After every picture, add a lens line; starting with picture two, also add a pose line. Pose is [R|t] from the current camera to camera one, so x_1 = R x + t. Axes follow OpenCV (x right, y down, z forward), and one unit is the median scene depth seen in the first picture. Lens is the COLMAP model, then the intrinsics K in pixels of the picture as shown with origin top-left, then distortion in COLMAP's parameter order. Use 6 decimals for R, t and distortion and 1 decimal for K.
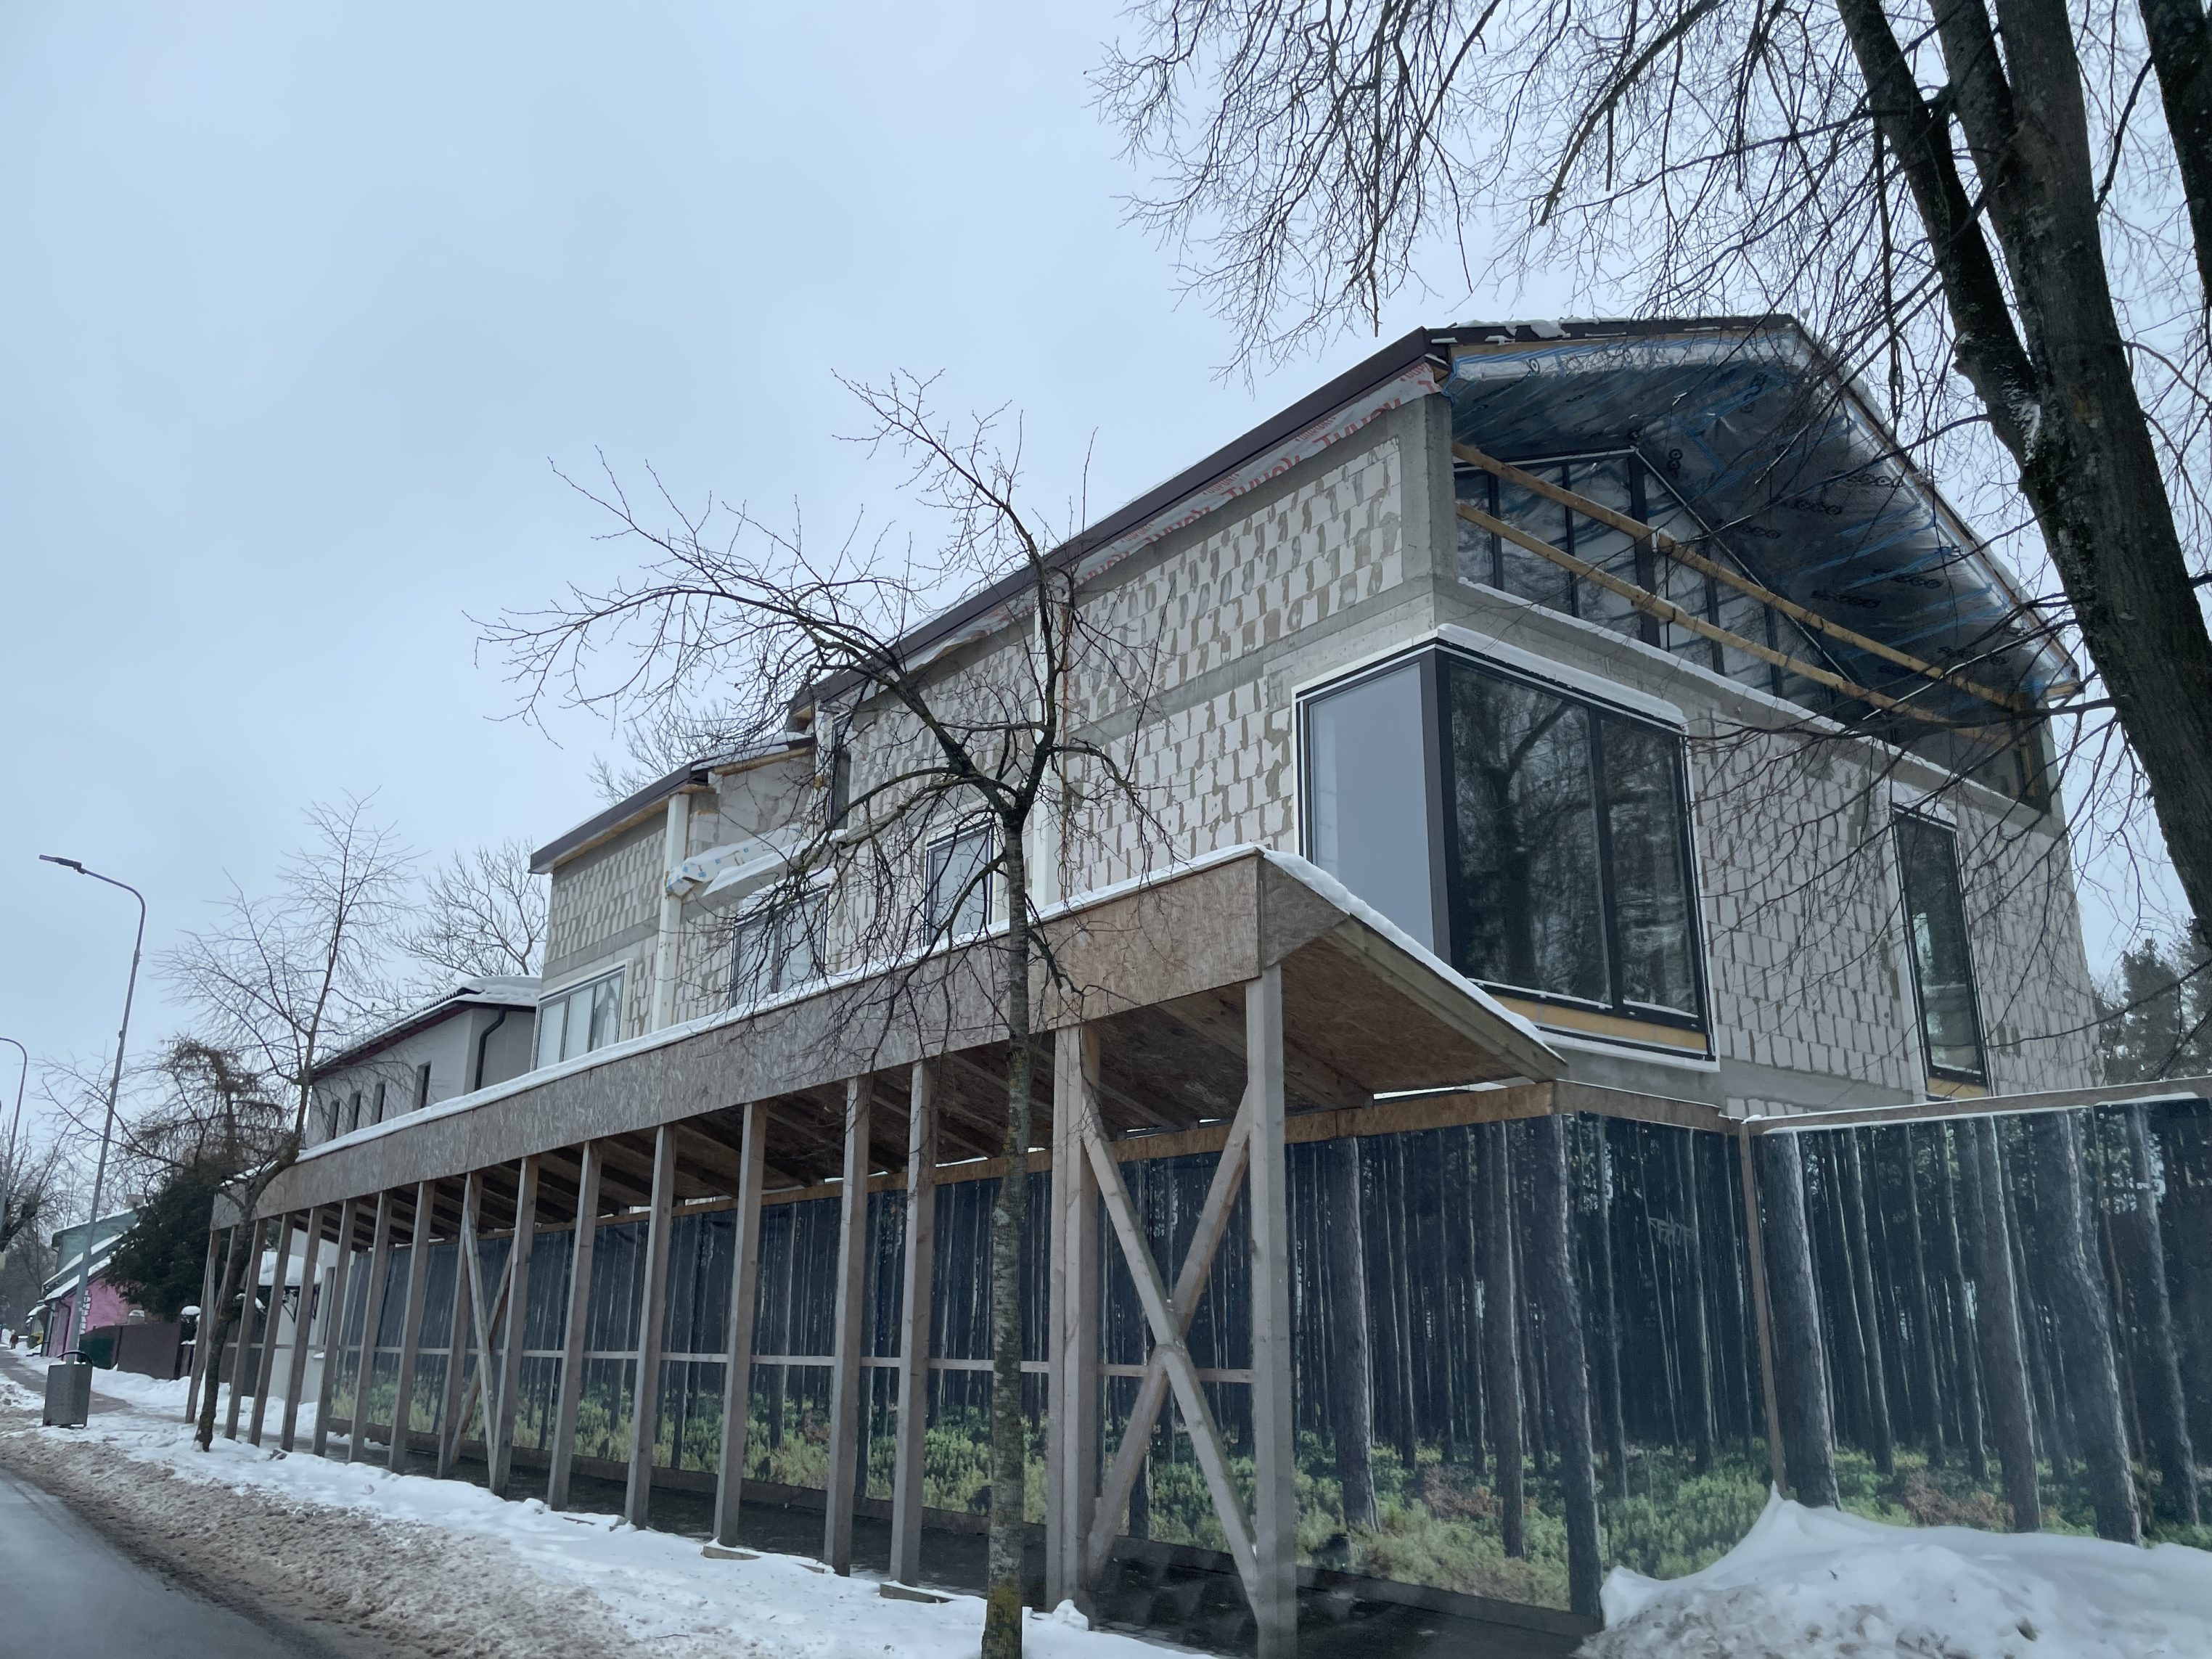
lens RADIAL K [[1759.6, 0, 1101.6], [0, 1759.6, 796.7], [0, 0, 1]] dist [0.079237, -0.077469]
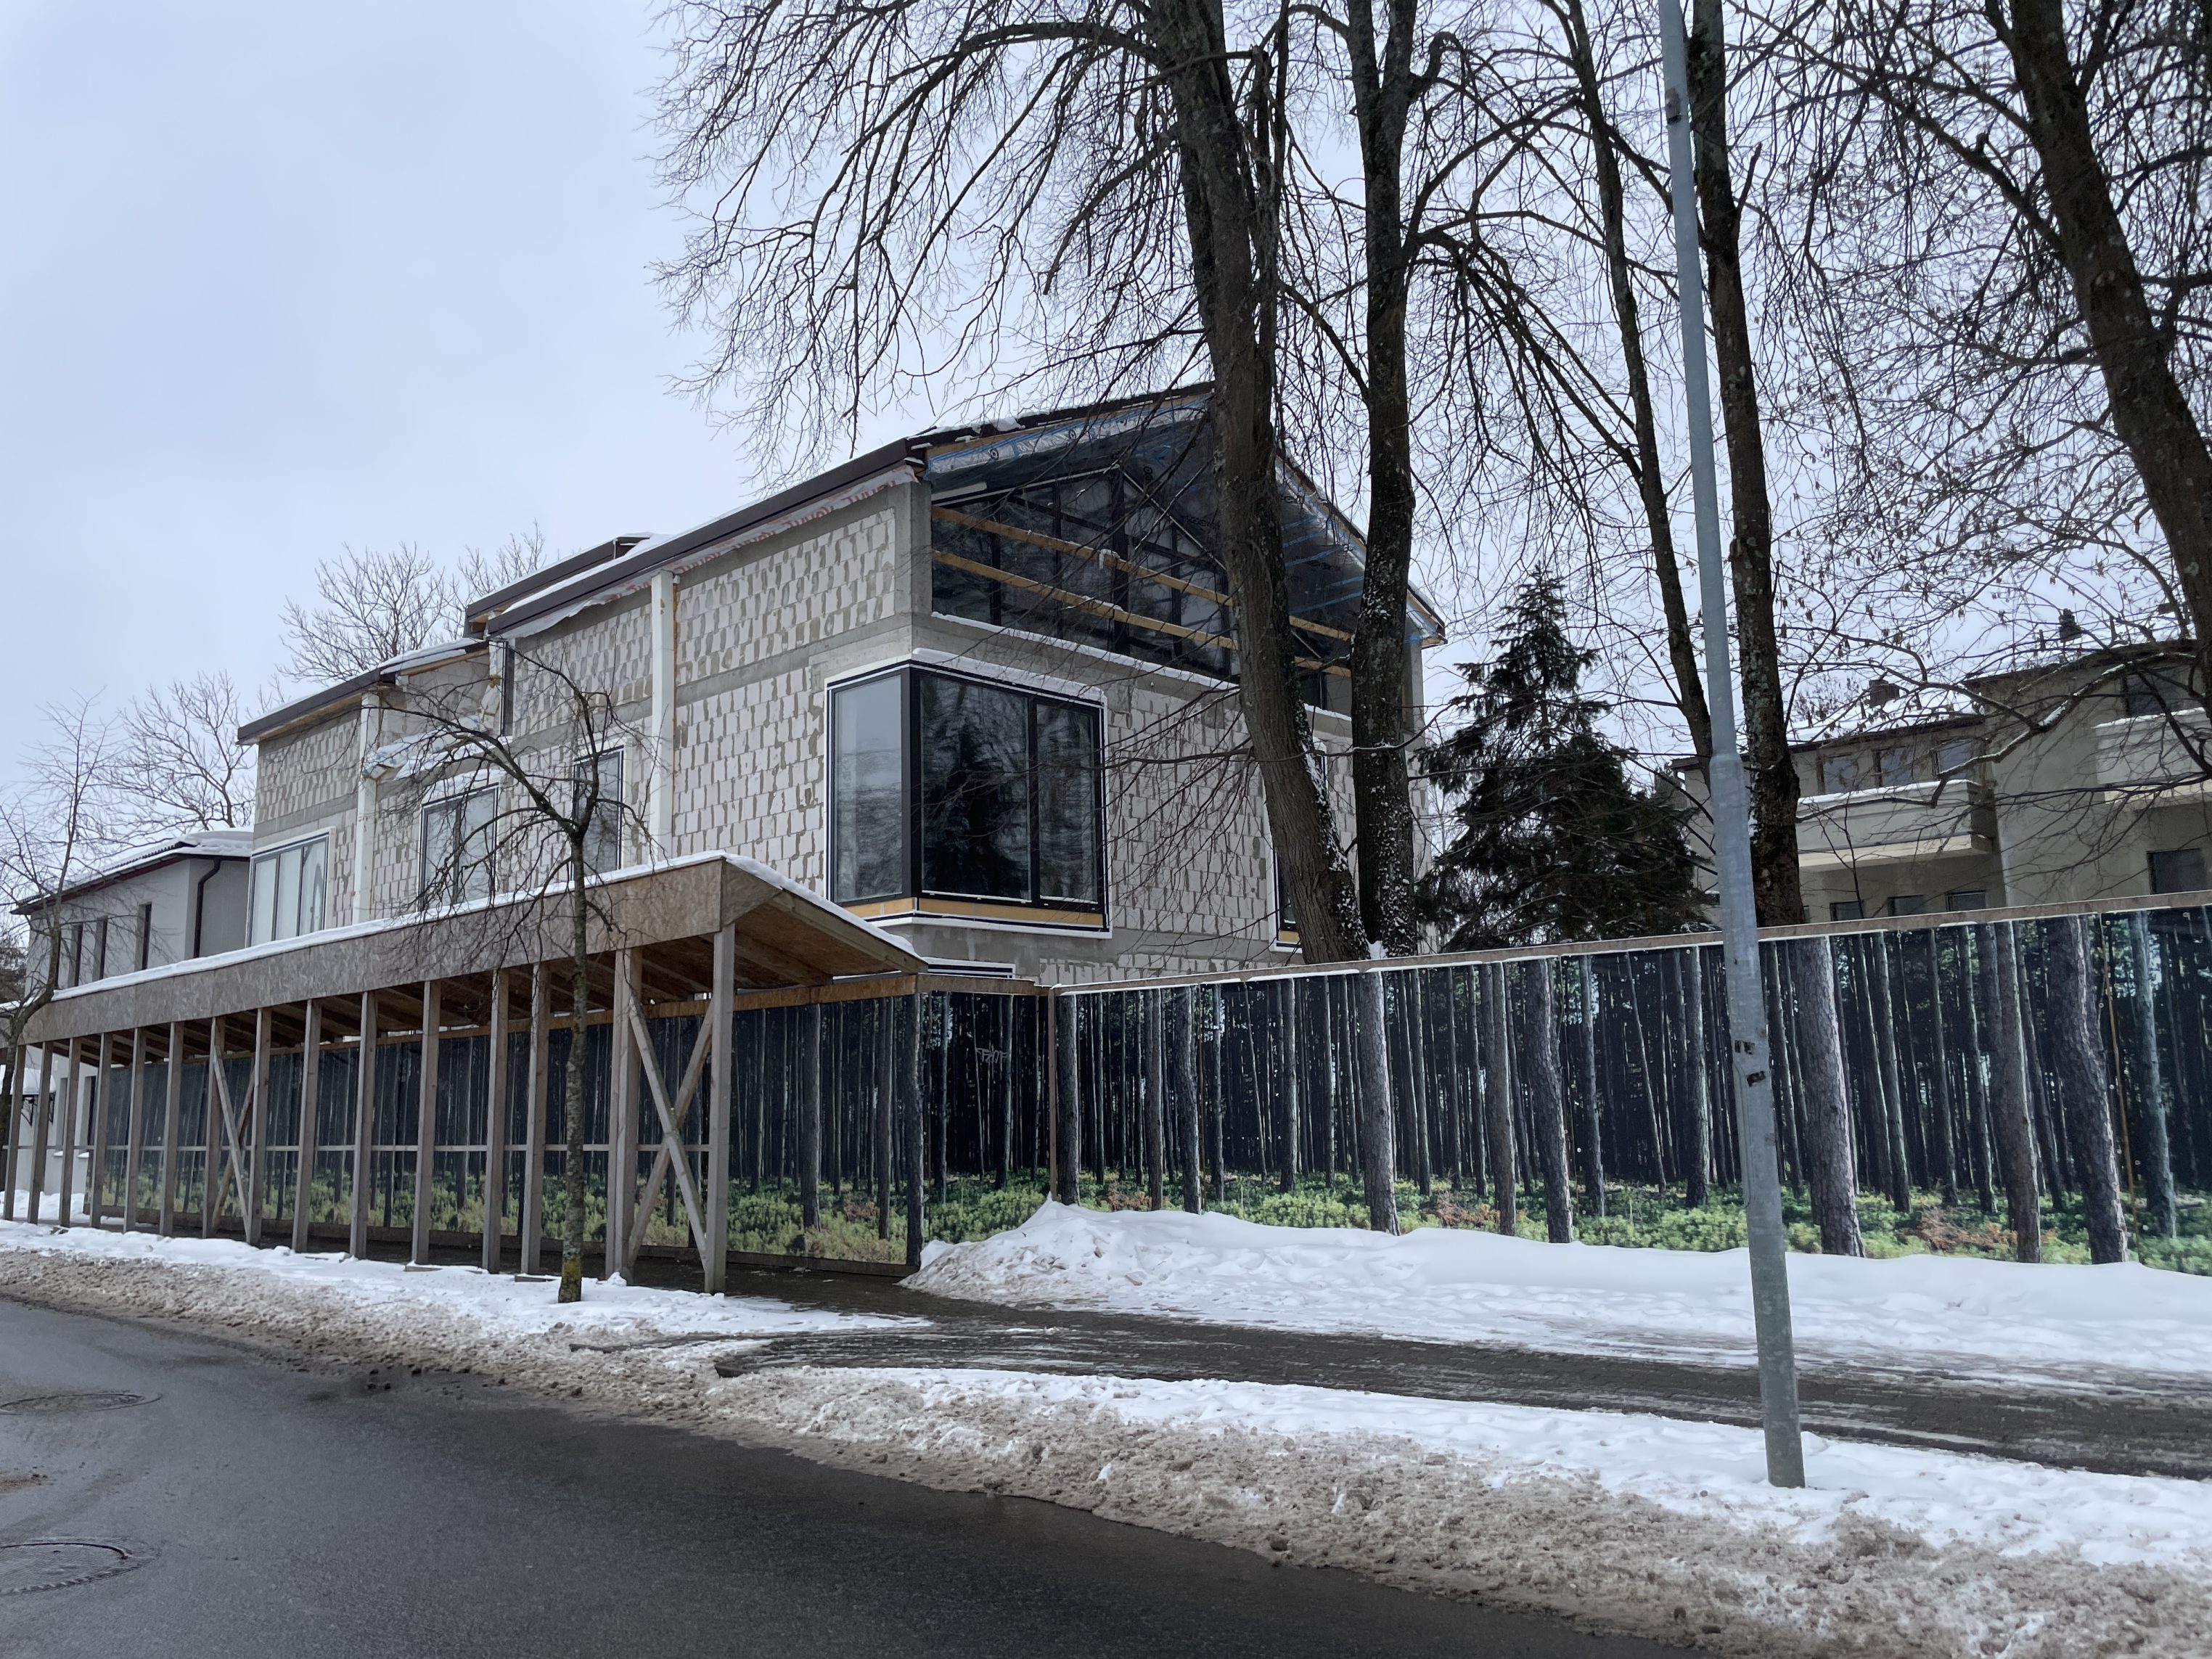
lens RADIAL K [[1759.6, 0, 1105.4], [0, 1759.6, 812.8], [0, 0, 1]] dist [0.079237, -0.077469]
pose [[0.988541, -0.005297, 0.150857, 0.117555], [-0.014618, 0.991327, 0.130601, -0.144736], [-0.150241, -0.131310, 0.979890, -0.446879]]
